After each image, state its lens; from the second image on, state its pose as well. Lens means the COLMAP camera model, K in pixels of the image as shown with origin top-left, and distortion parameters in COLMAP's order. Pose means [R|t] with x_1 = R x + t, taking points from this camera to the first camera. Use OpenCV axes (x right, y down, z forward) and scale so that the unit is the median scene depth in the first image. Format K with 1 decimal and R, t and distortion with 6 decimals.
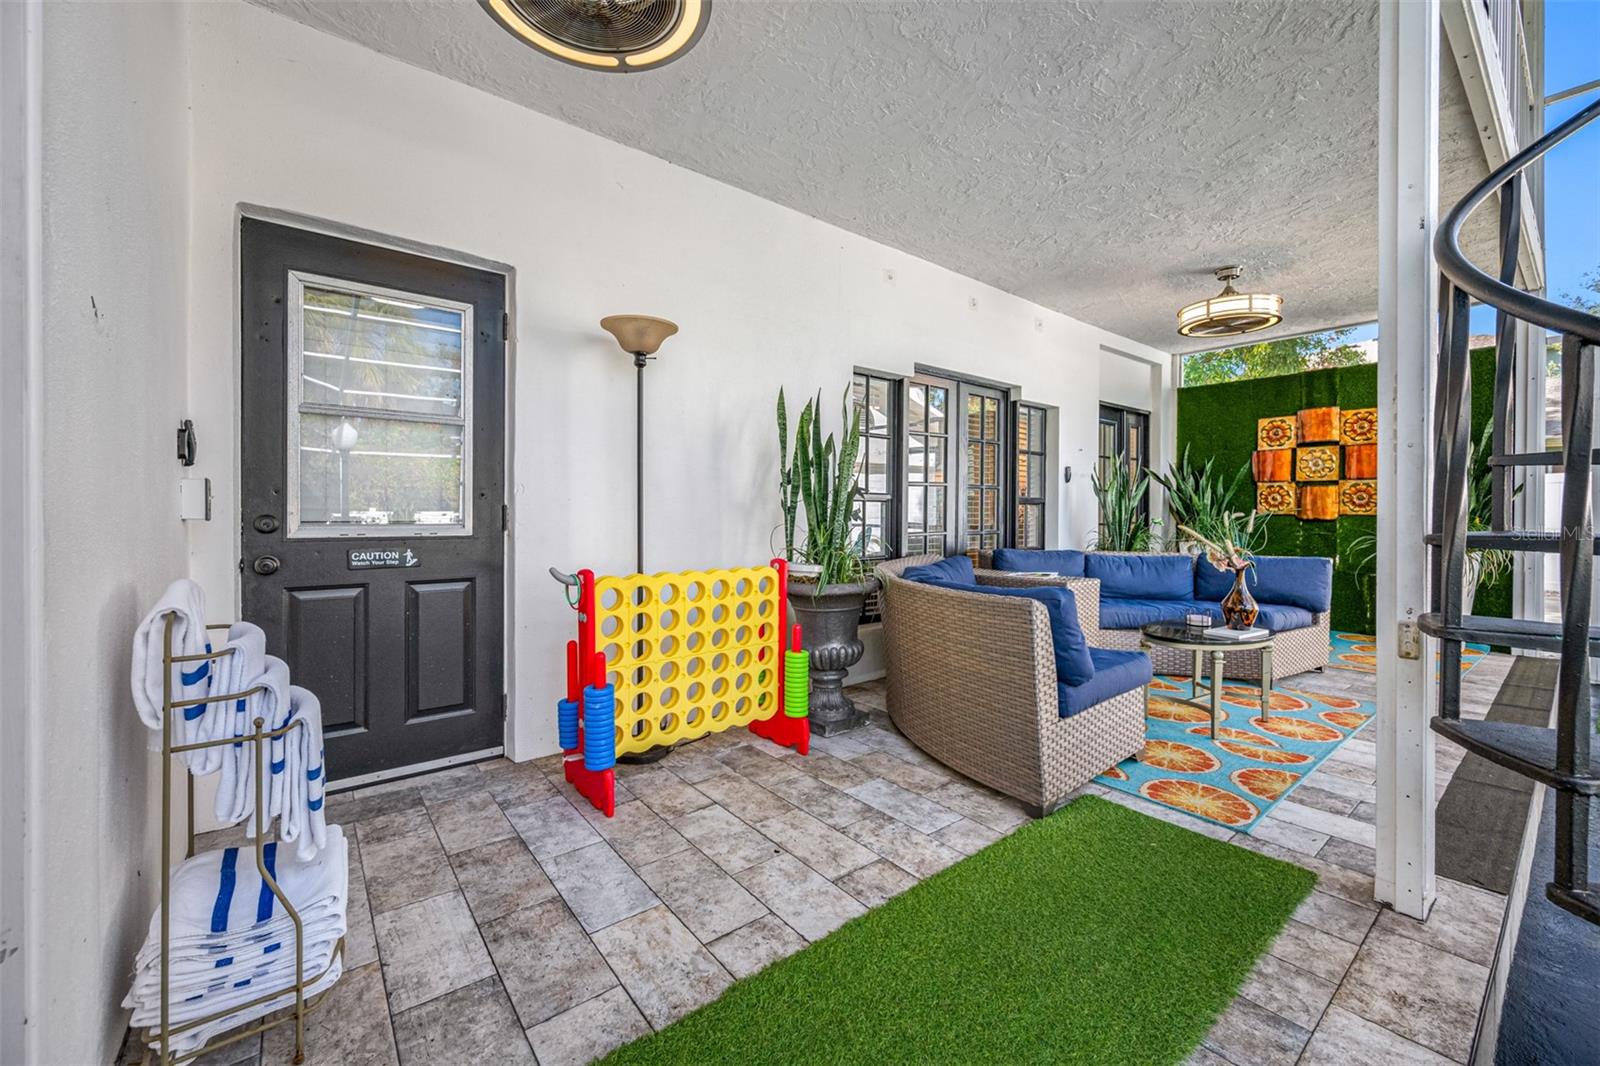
lens RADIAL K [[638.7, 0, 803.1], [0, 638.7, 525.8], [0, 0, 1]] dist [-0.002958, -0.000096]
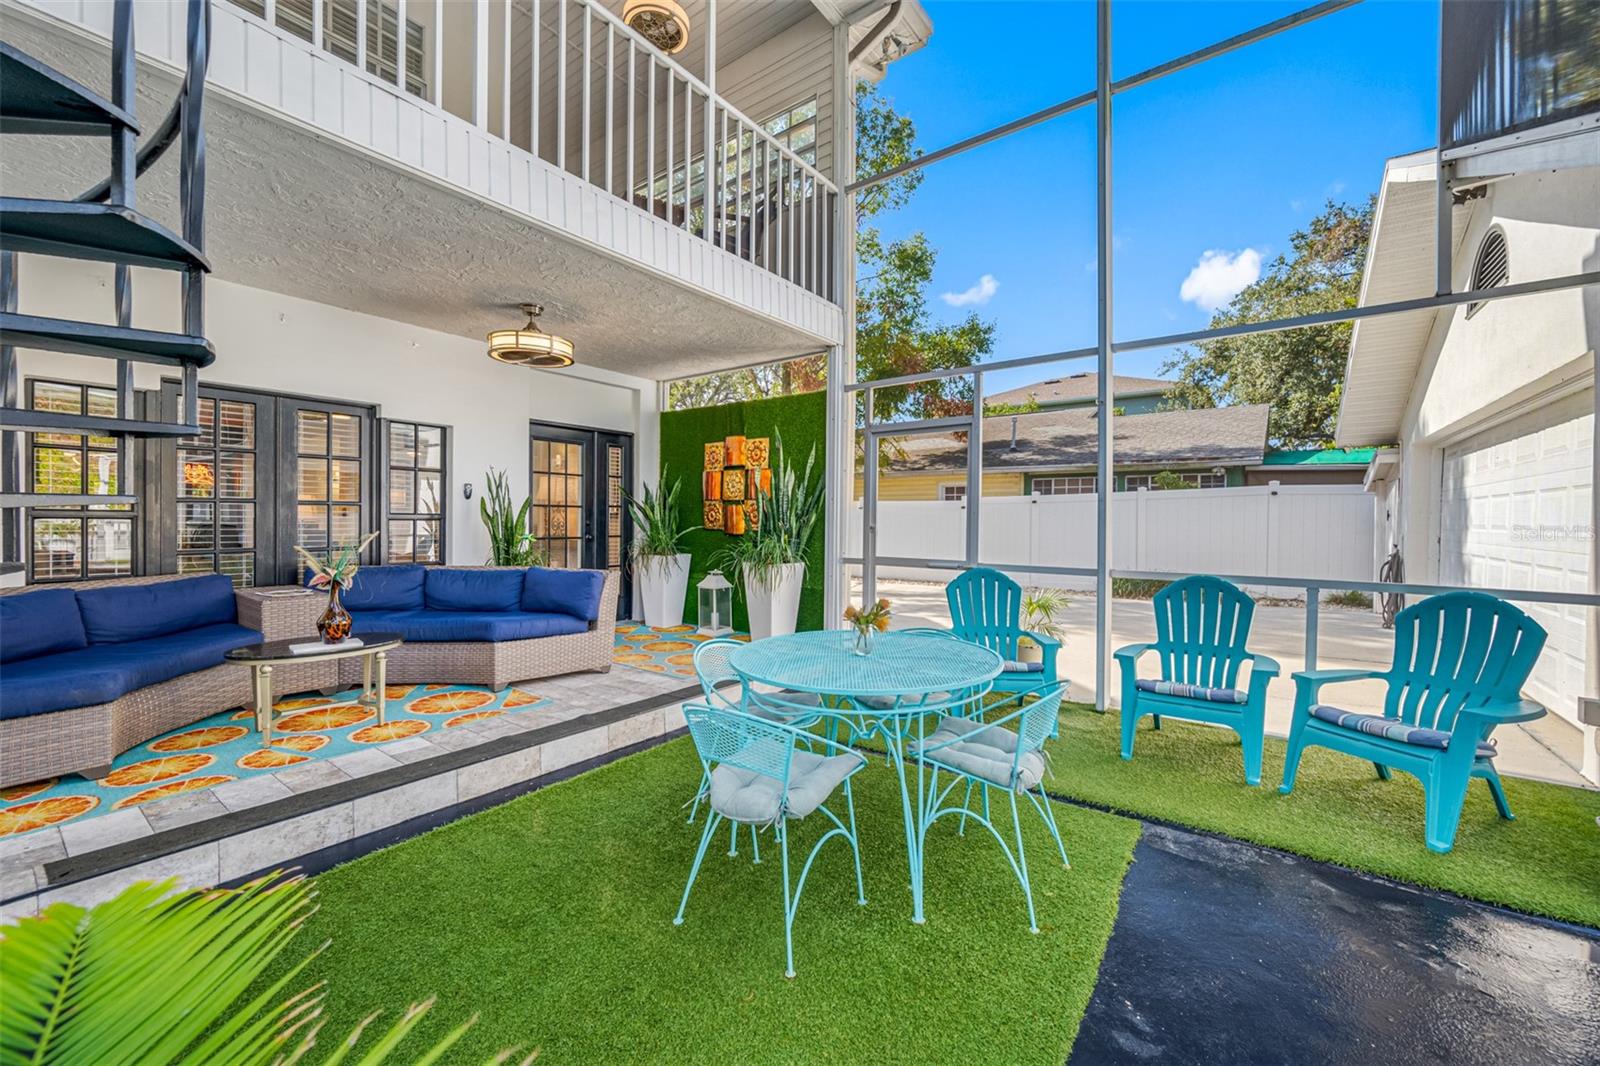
lens RADIAL K [[638.7, 0, 788.3], [0, 638.7, 529.7], [0, 0, 1]] dist [-0.002958, -0.000096]
pose [[0.968240, 0.001938, 0.250014, 0.819533], [0.000241, 0.999962, -0.008684, -0.011641], [-0.250021, 0.008469, 0.968203, -0.159702]]
